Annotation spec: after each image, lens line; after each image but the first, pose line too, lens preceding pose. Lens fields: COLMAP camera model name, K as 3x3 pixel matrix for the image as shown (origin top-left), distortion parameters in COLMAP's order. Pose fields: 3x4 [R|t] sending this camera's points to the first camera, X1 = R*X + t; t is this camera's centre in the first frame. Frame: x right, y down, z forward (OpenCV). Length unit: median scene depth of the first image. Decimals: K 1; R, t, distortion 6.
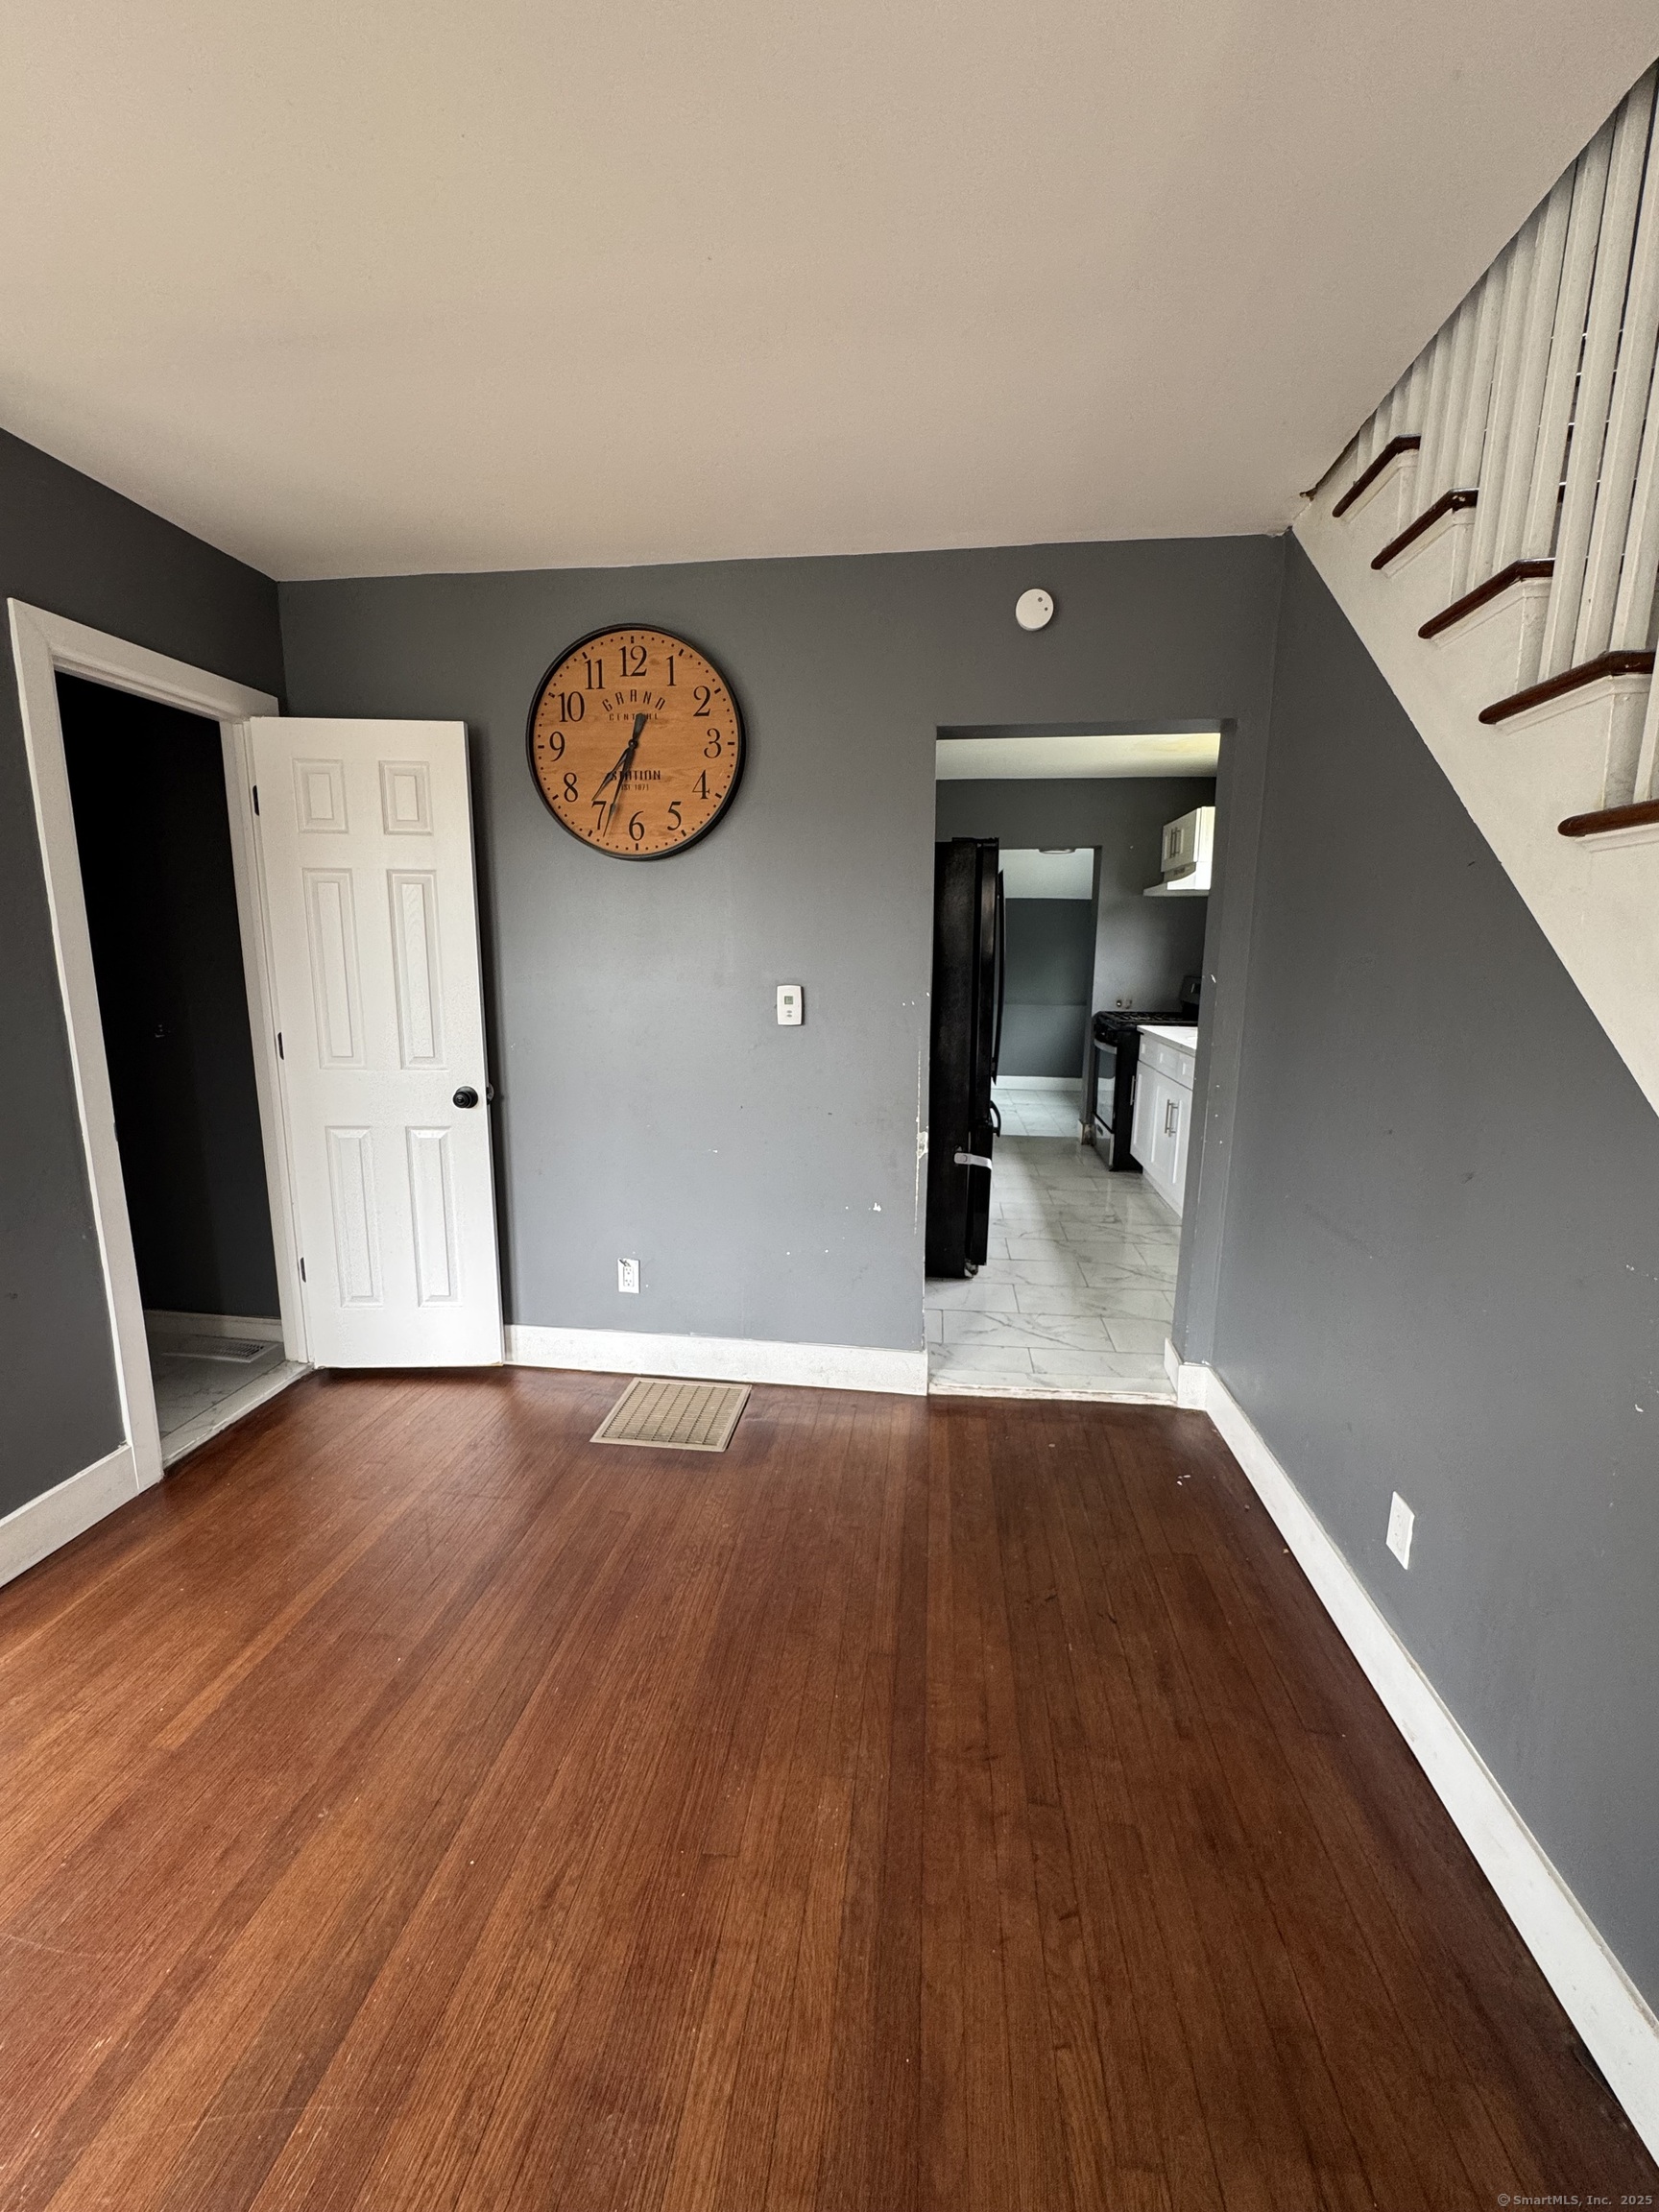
lens RADIAL K [[883.8, 0, 837.7], [0, 883.8, 1115.3], [0, 0, 1]] dist [-0.000897, 0.000192]
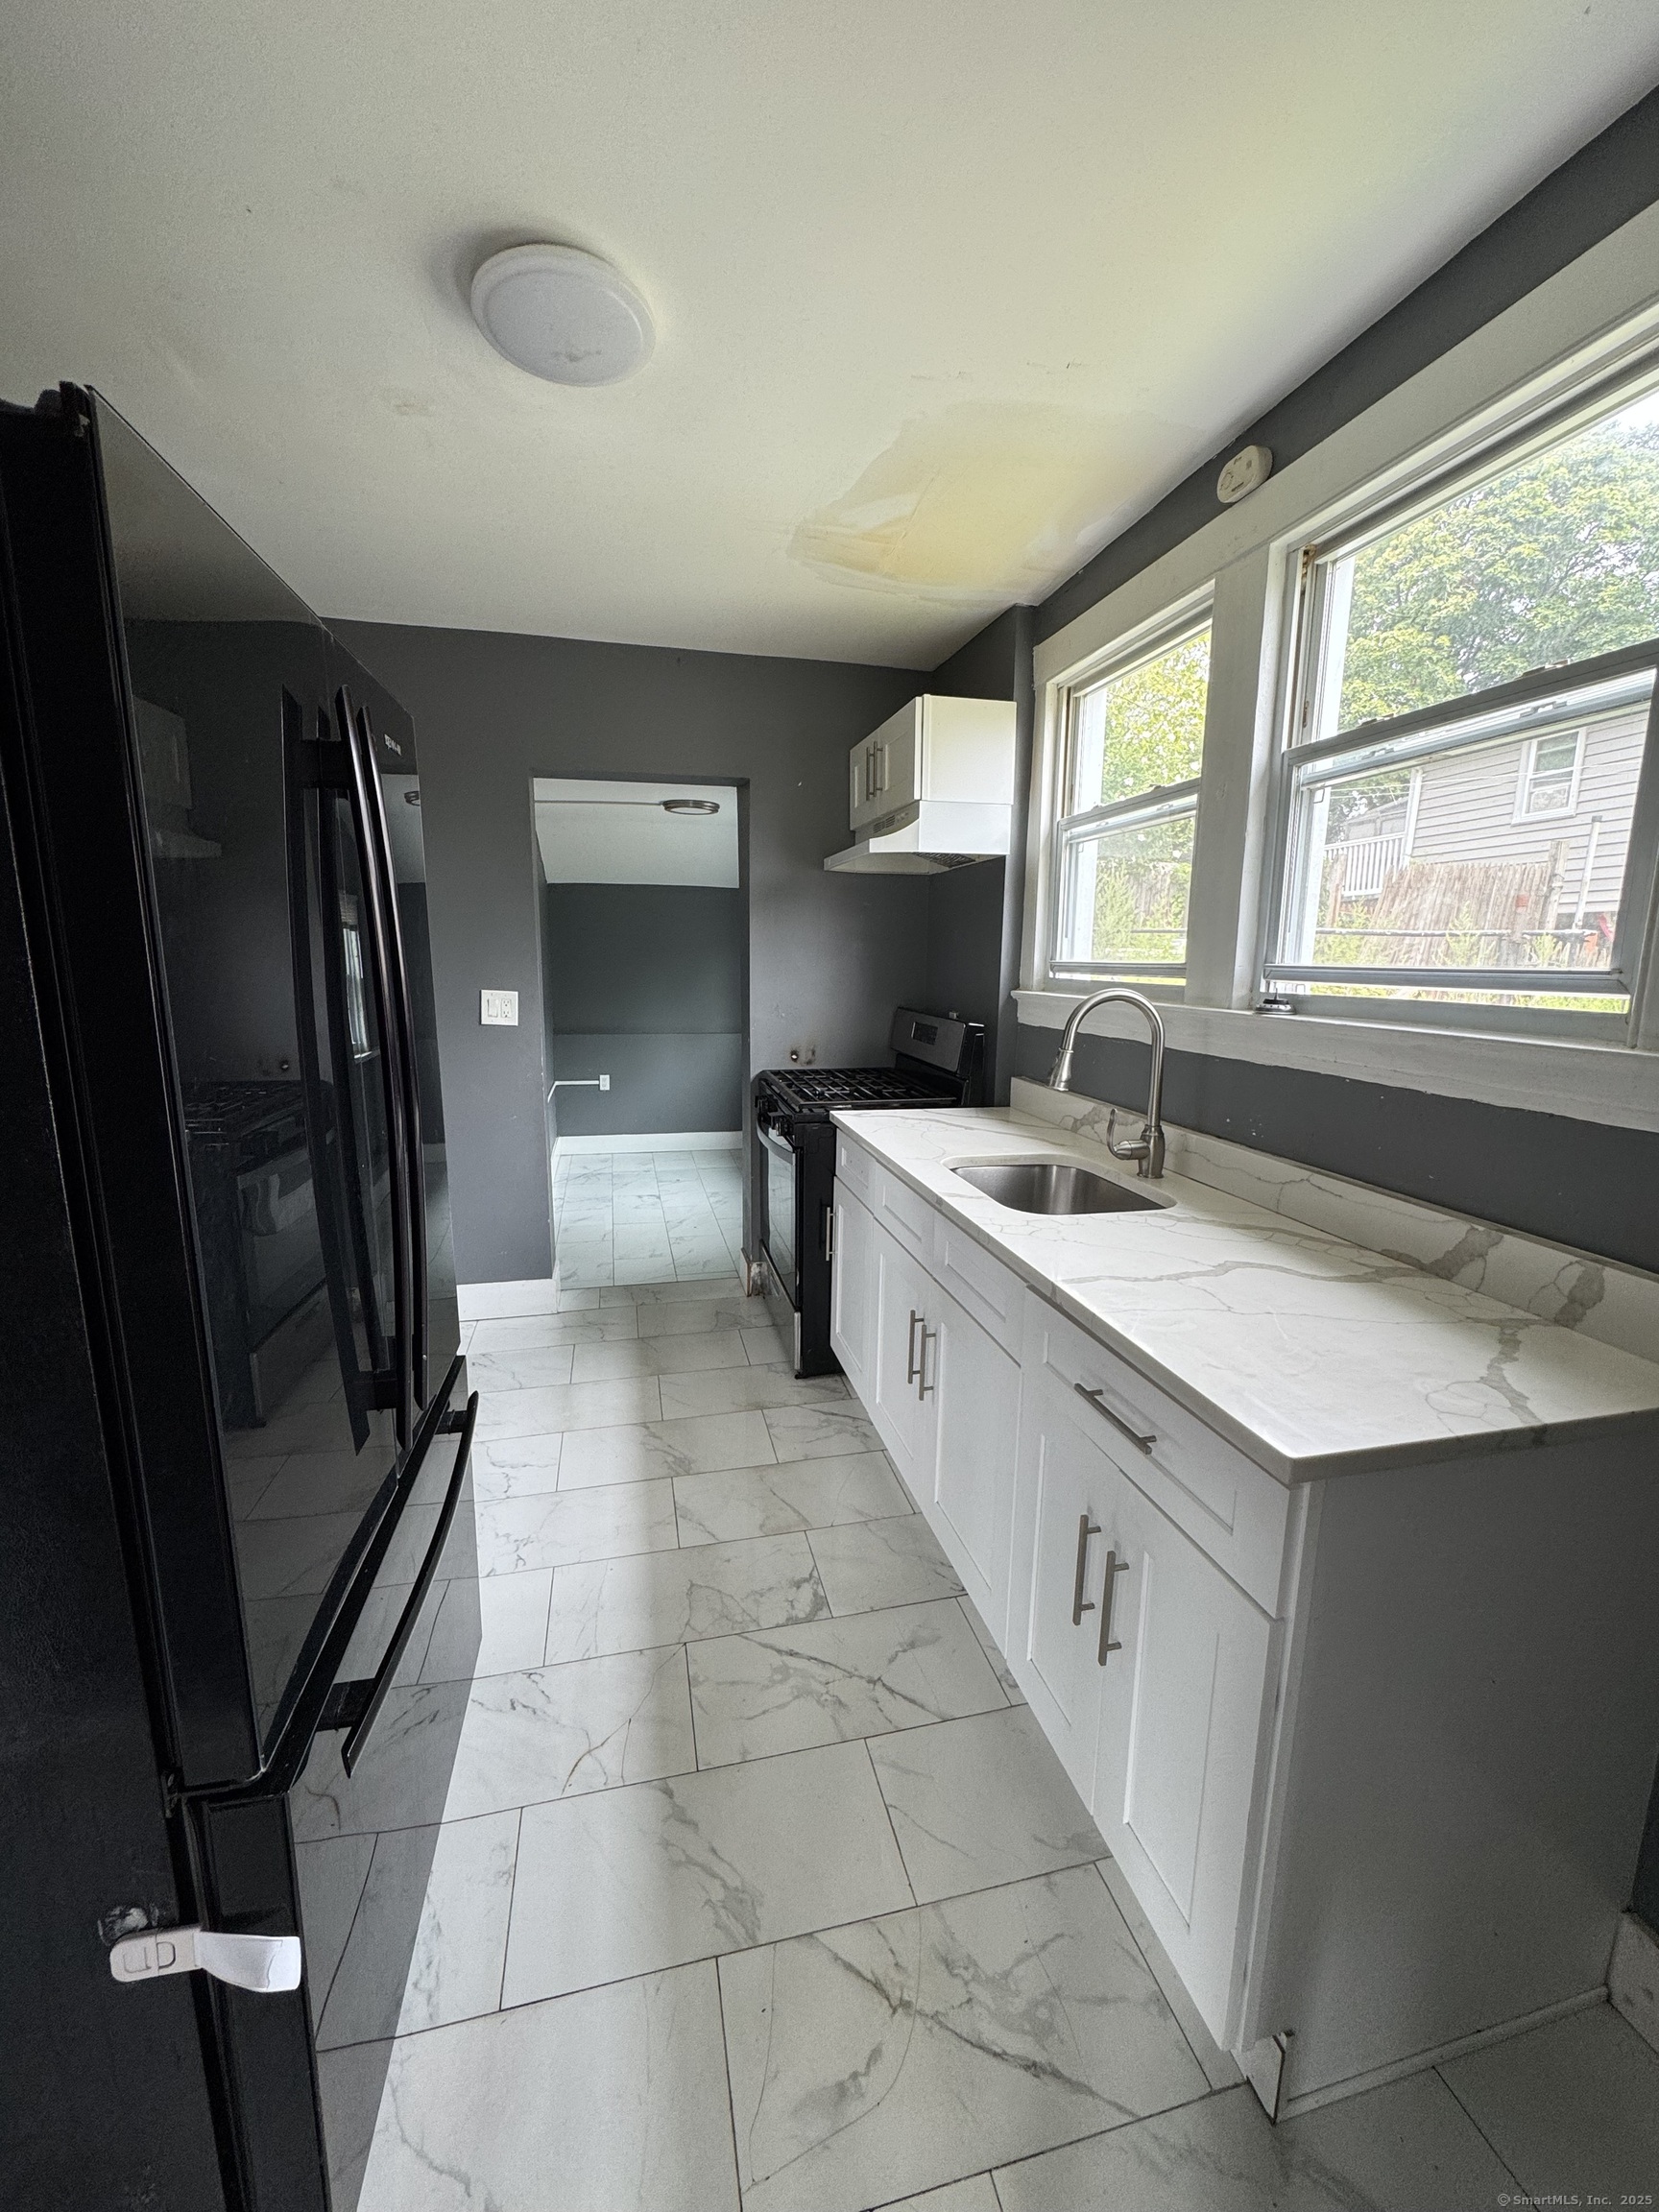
lens RADIAL K [[883.8, 0, 835.7], [0, 883.8, 1111.3], [0, 0, 1]] dist [-0.000897, 0.000192]
pose [[0.938699, -0.055588, 0.340226, 0.160083], [0.059586, 0.998222, -0.001306, -0.098630], [-0.339549, 0.021498, 0.940343, 0.493161]]
